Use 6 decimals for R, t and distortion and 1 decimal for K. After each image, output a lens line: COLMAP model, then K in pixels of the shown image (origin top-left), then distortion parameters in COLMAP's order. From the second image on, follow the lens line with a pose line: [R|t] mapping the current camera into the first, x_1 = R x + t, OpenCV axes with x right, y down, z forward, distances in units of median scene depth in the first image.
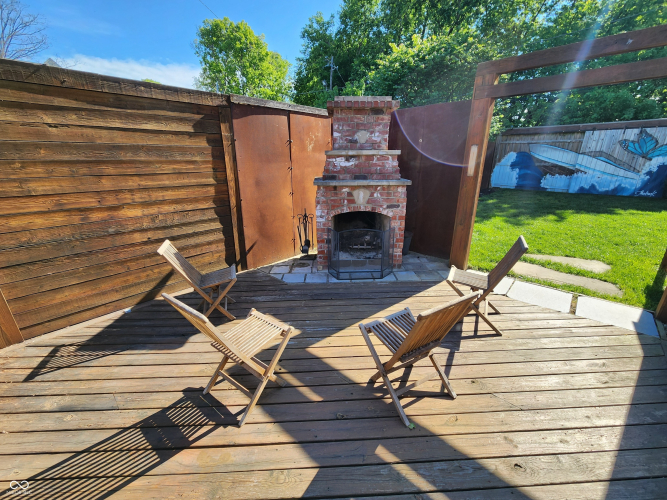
lens RADIAL K [[271.1, 0, 337.5], [0, 271.1, 249.9], [0, 0, 1]] dist [-0.001205, -0.000415]
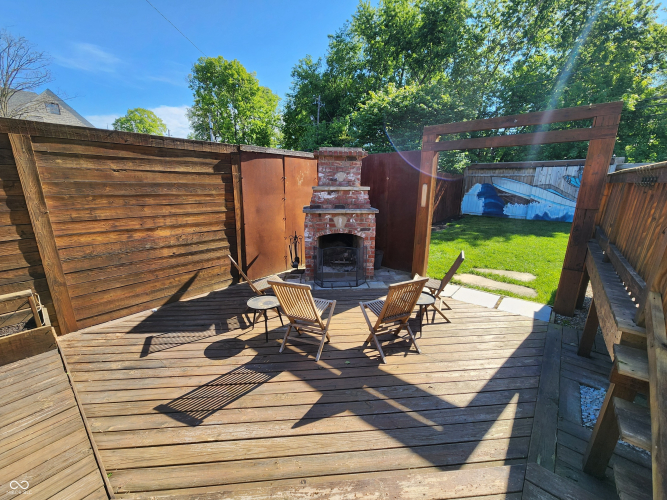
lens RADIAL K [[271.1, 0, 337.5], [0, 271.1, 249.9], [0, 0, 1]] dist [-0.001205, -0.000415]
pose [[0.998885, 0.000478, 0.047209, 0.013124], [0.003774, 0.995940, -0.089946, 0.046102], [-0.047060, 0.090024, 0.994827, -0.239203]]
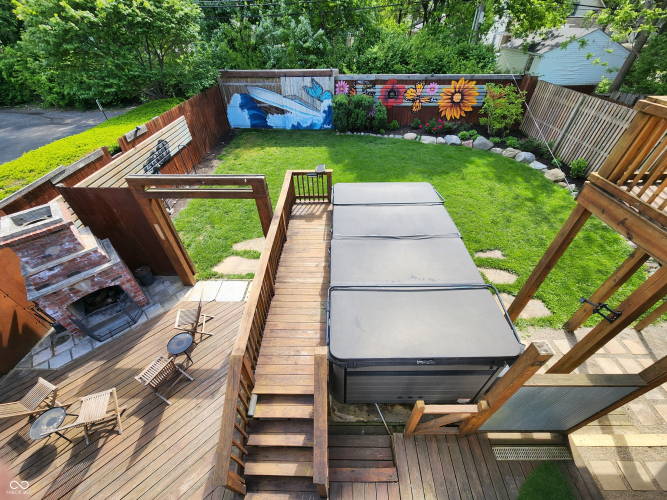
lens RADIAL K [[271.1, 0, 337.5], [0, 271.1, 249.9], [0, 0, 1]] dist [-0.001205, -0.000415]
pose [[0.745852, -0.438930, 0.501044, 0.392465], [0.225178, 0.874052, 0.430498, -0.590041], [-0.626897, -0.208264, 0.750751, -0.654488]]
